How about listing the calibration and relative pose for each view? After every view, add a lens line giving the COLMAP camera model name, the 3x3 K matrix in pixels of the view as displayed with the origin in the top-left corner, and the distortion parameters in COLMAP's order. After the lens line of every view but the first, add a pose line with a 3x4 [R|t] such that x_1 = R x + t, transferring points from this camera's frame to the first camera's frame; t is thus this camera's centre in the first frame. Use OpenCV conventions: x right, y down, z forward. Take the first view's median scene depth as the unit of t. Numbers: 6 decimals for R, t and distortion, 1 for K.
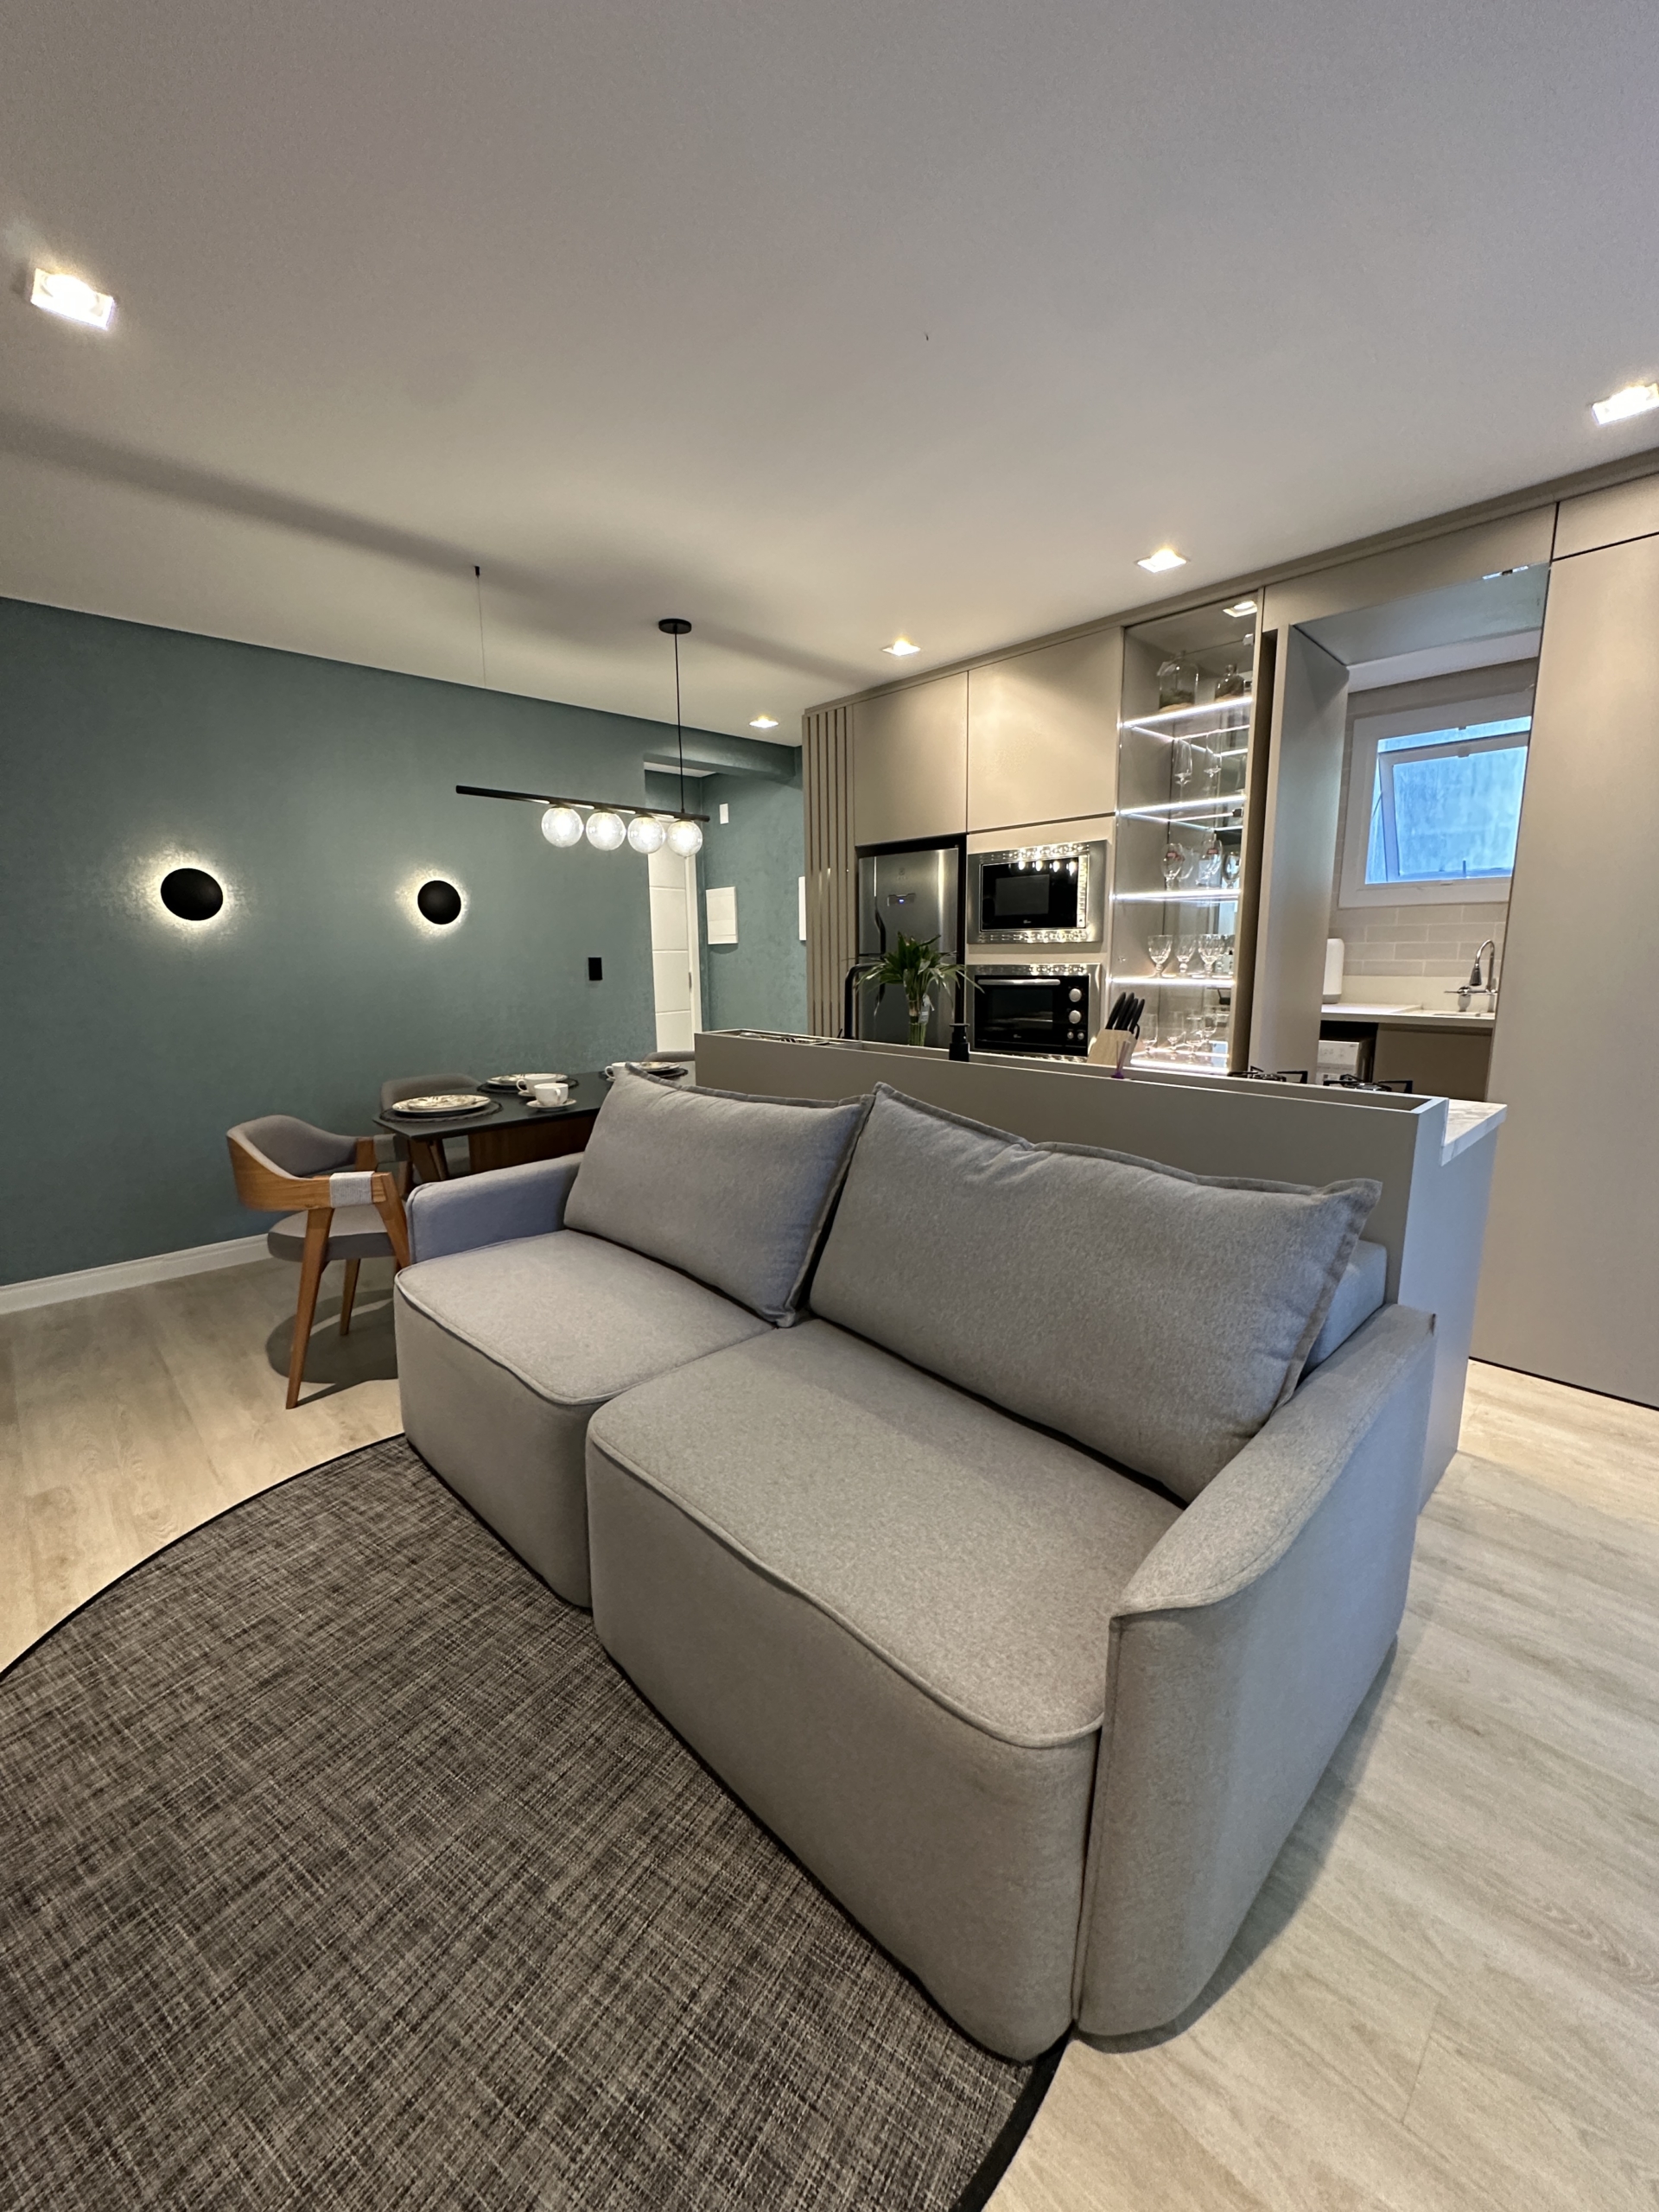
lens RADIAL K [[883.7, 0, 829.1], [0, 883.7, 1104.6], [0, 0, 1]] dist [-0.002879, 0.001460]
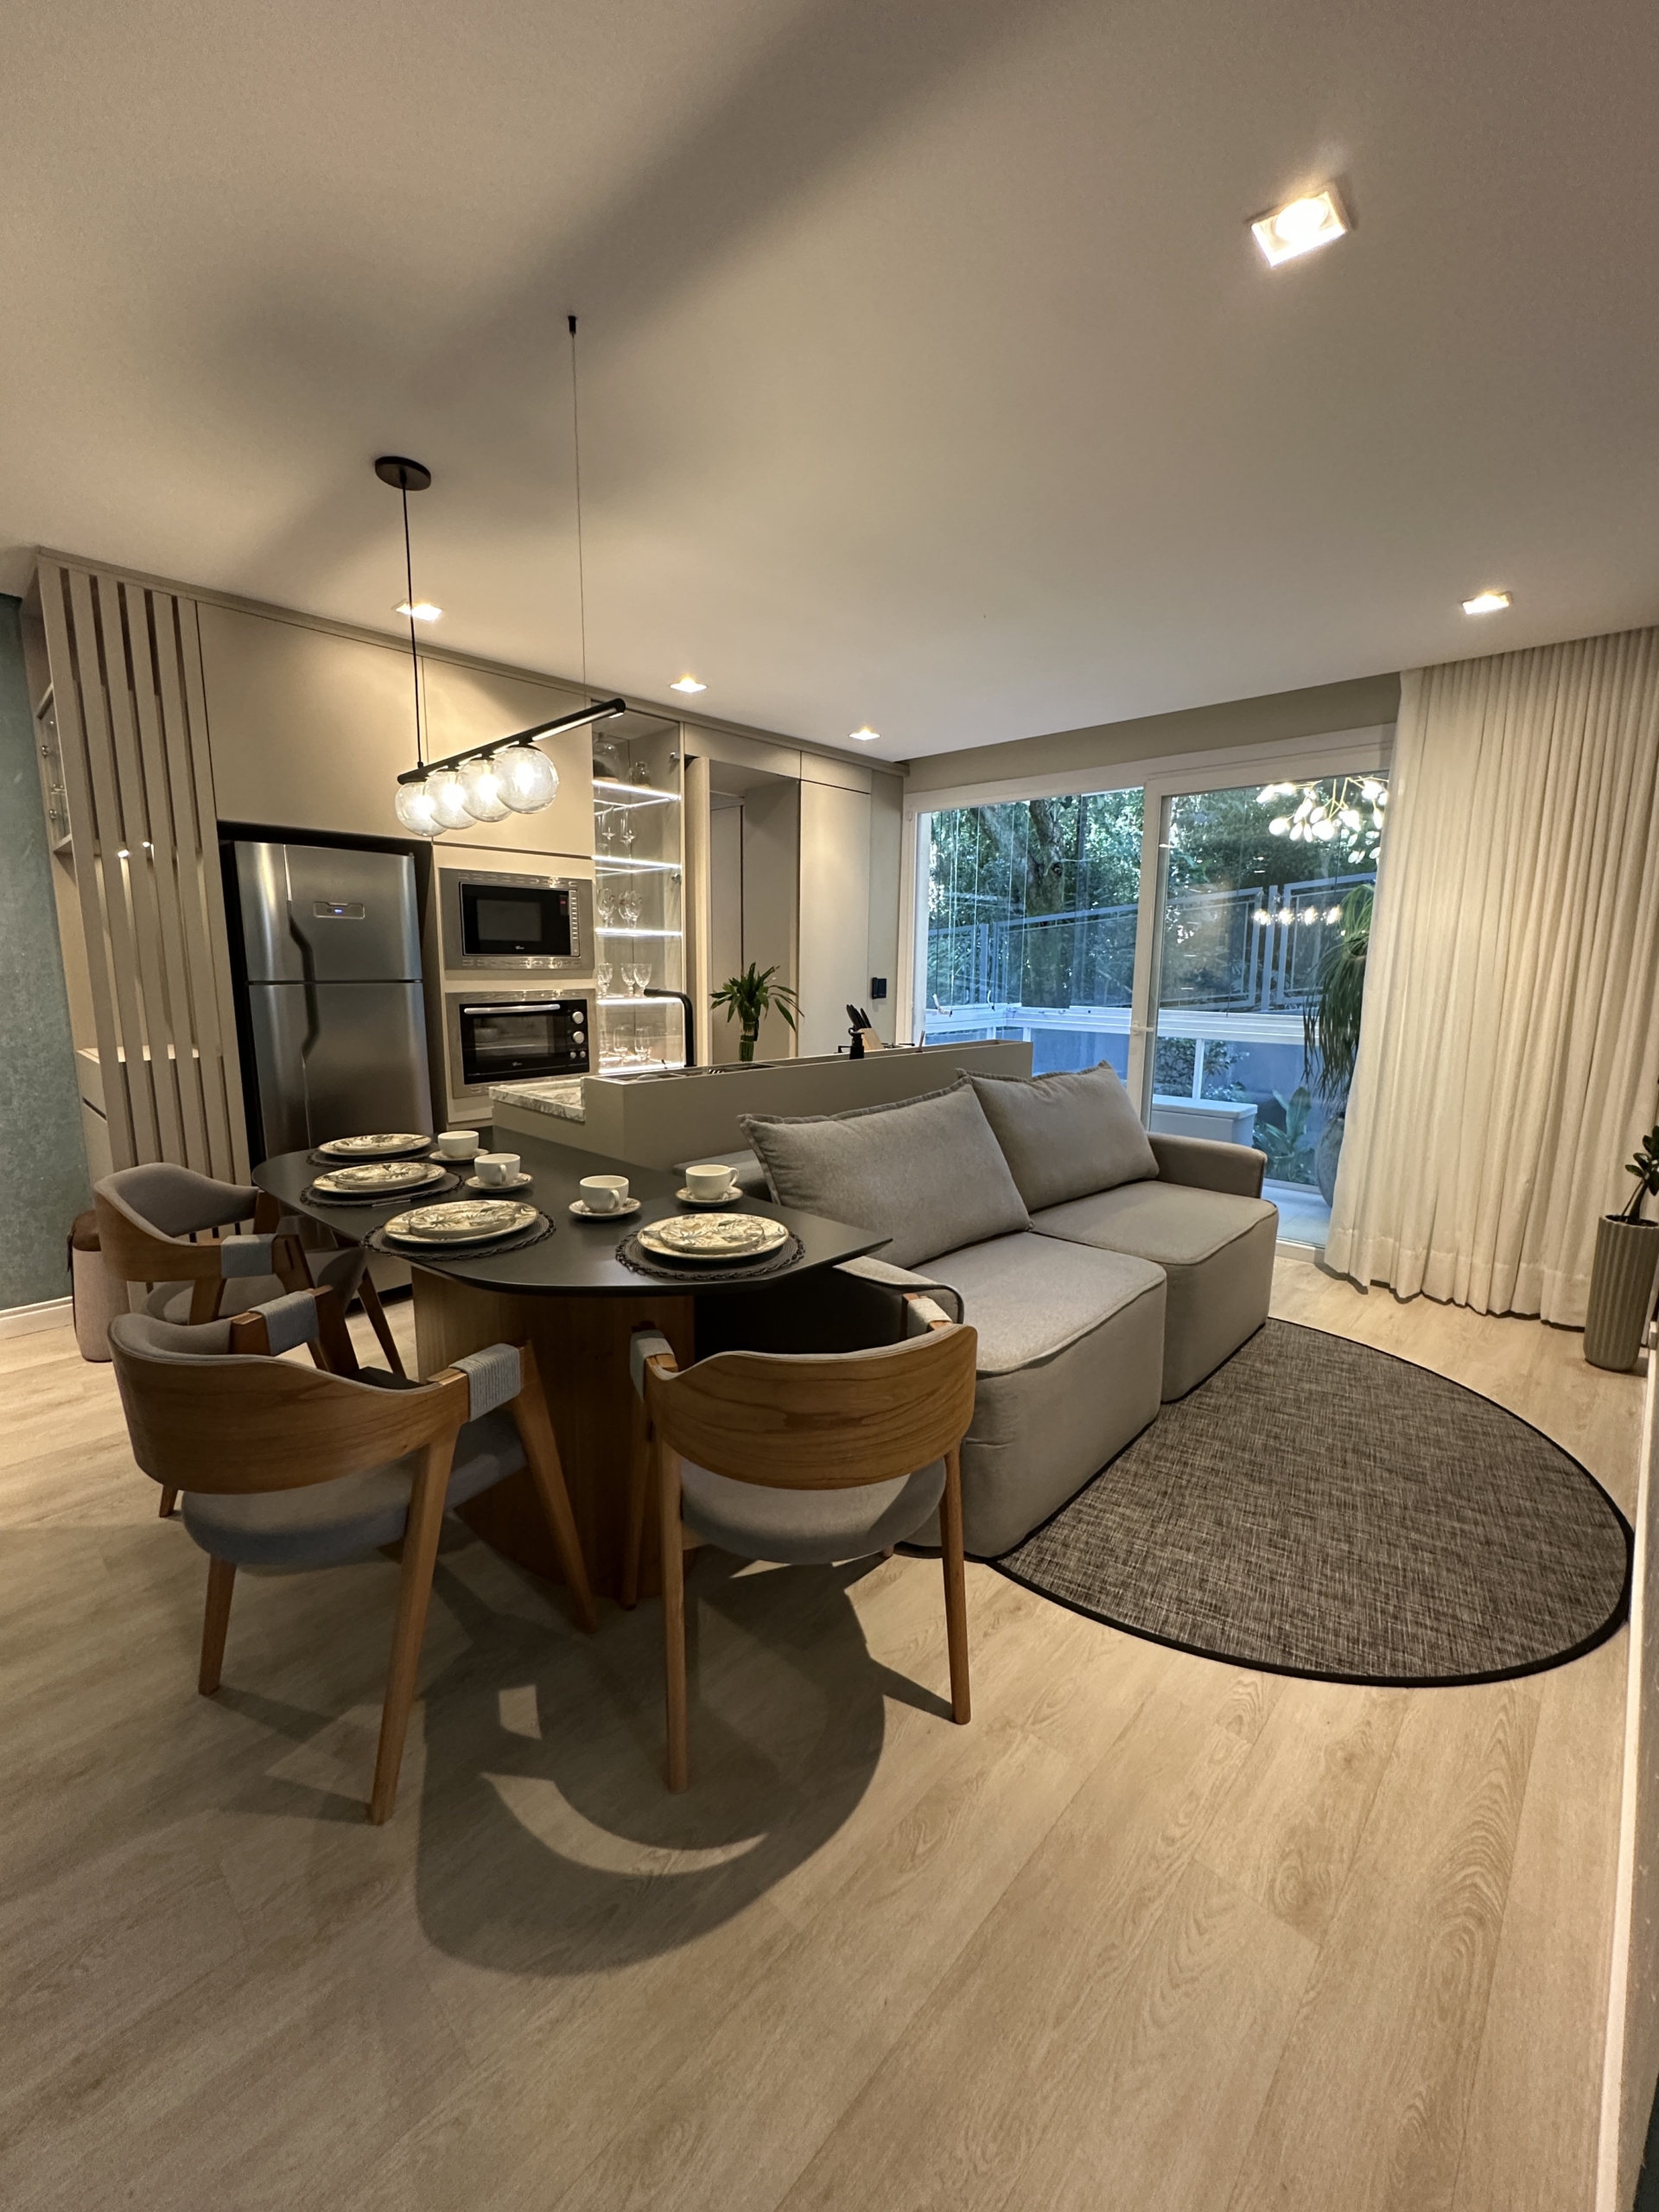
lens RADIAL K [[883.7, 0, 823.8], [0, 883.7, 1108.3], [0, 0, 1]] dist [-0.002879, 0.001460]
pose [[-0.048018, -0.153073, 0.987047, -0.932811], [0.168833, 0.972725, 0.159066, -0.154383], [-0.984474, 0.174284, -0.020865, 0.836693]]
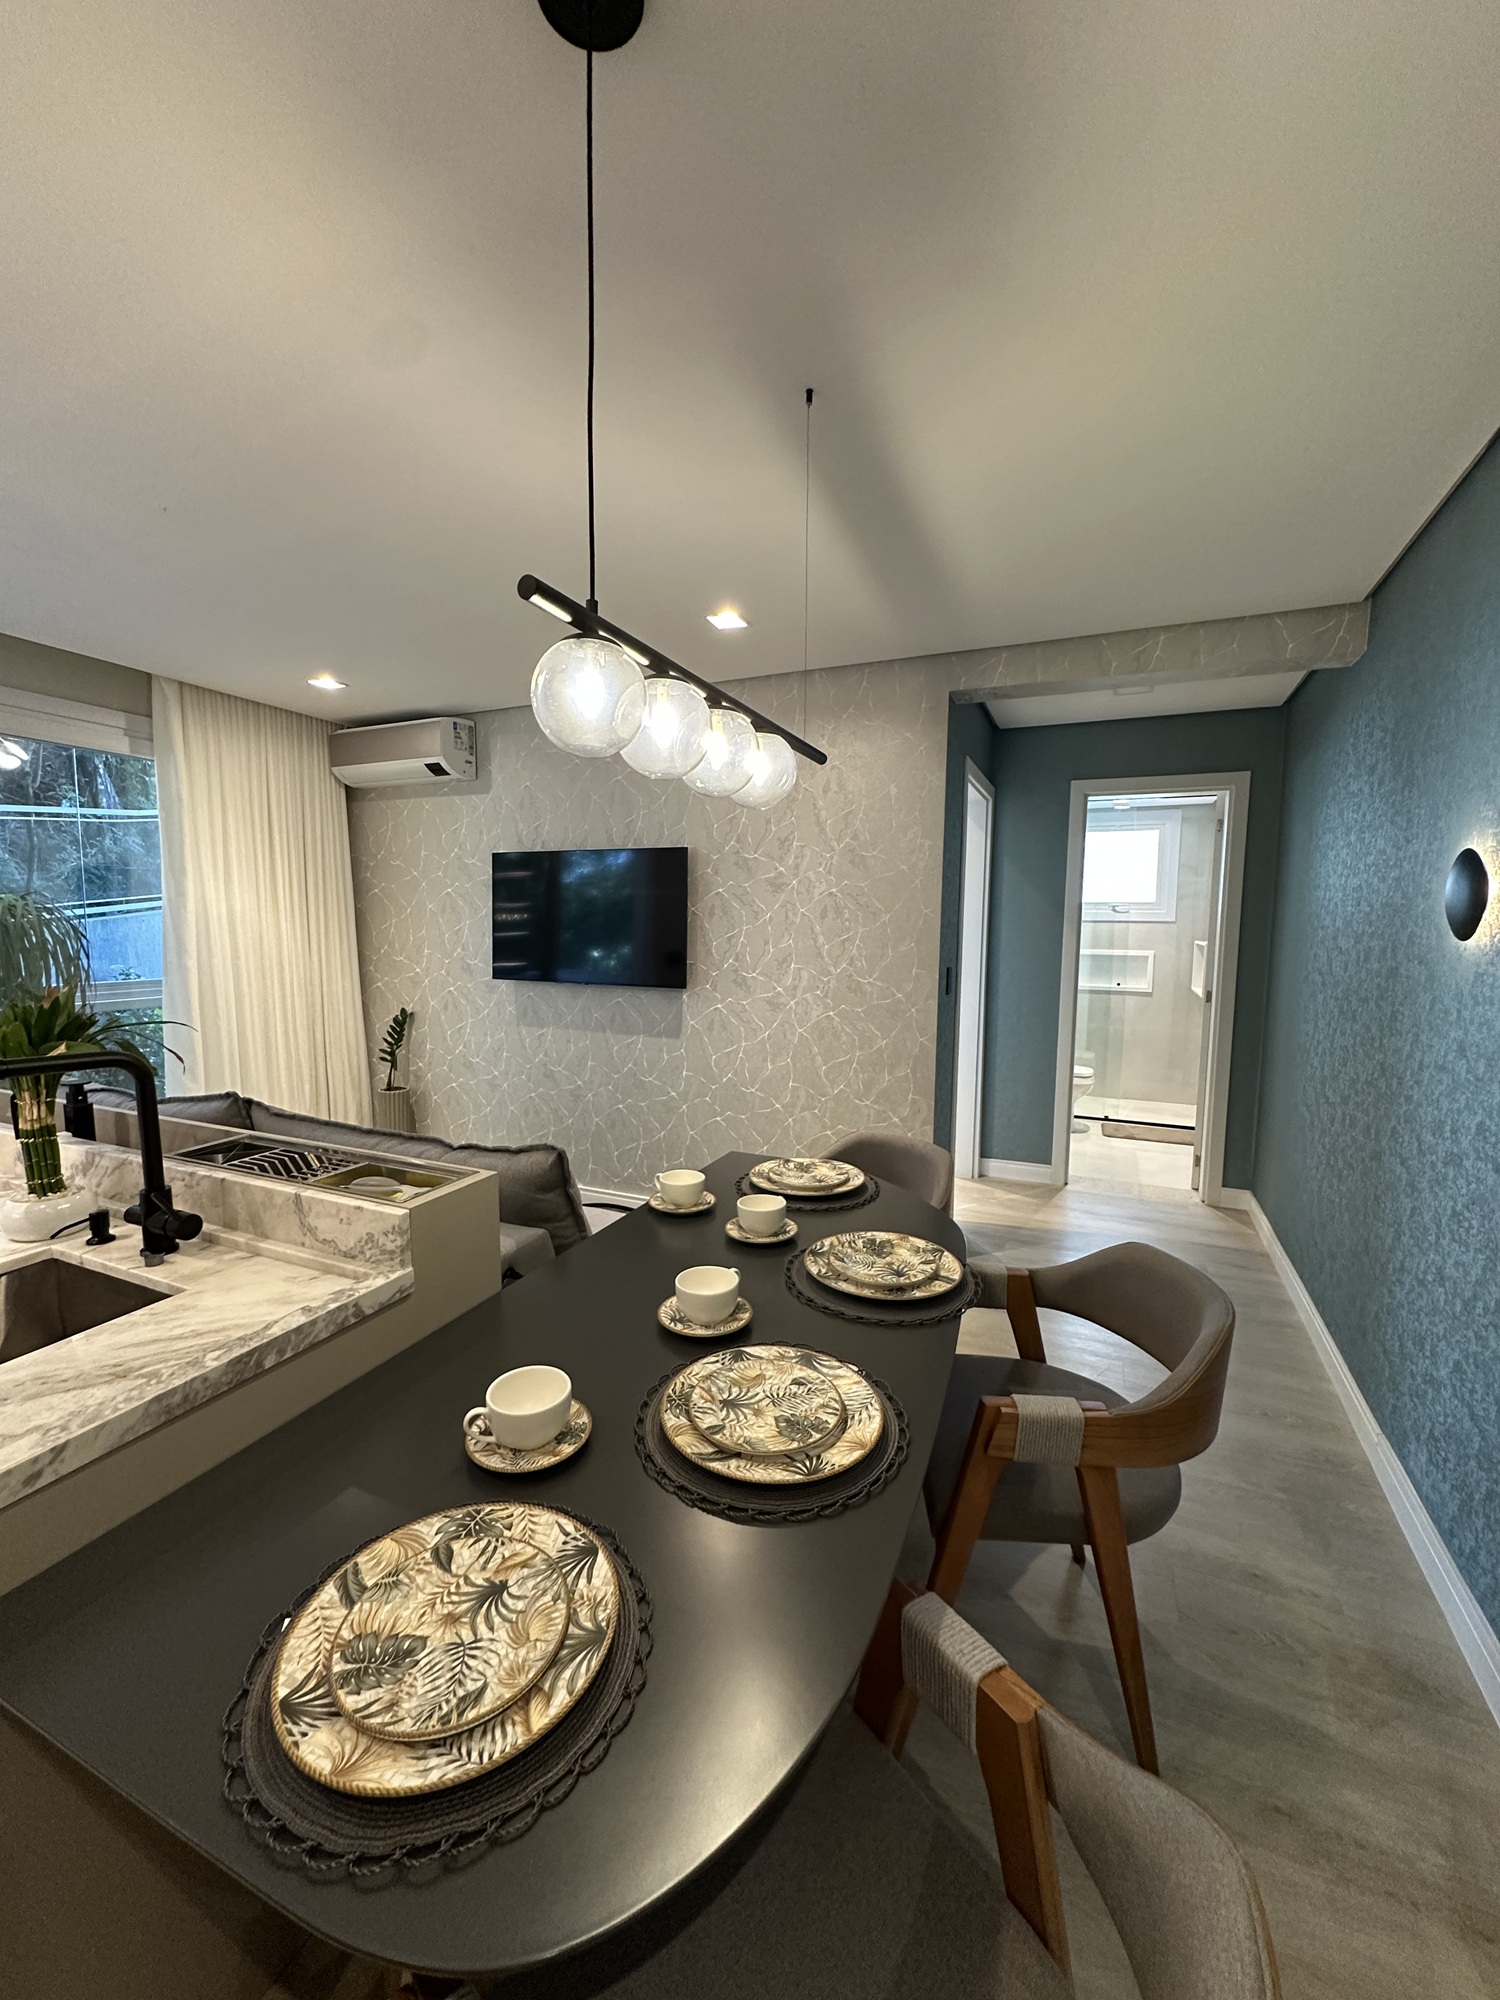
lens RADIAL K [[799.0, 0, 751.6], [0, 799.0, 1006.1], [0, 0, 1]] dist [-0.002879, 0.001460]
pose [[-0.923913, 0.041384, -0.380357, -0.115175], [-0.068663, 0.960058, 0.271246, -0.304525], [0.376390, 0.276725, -0.884168, 1.420989]]
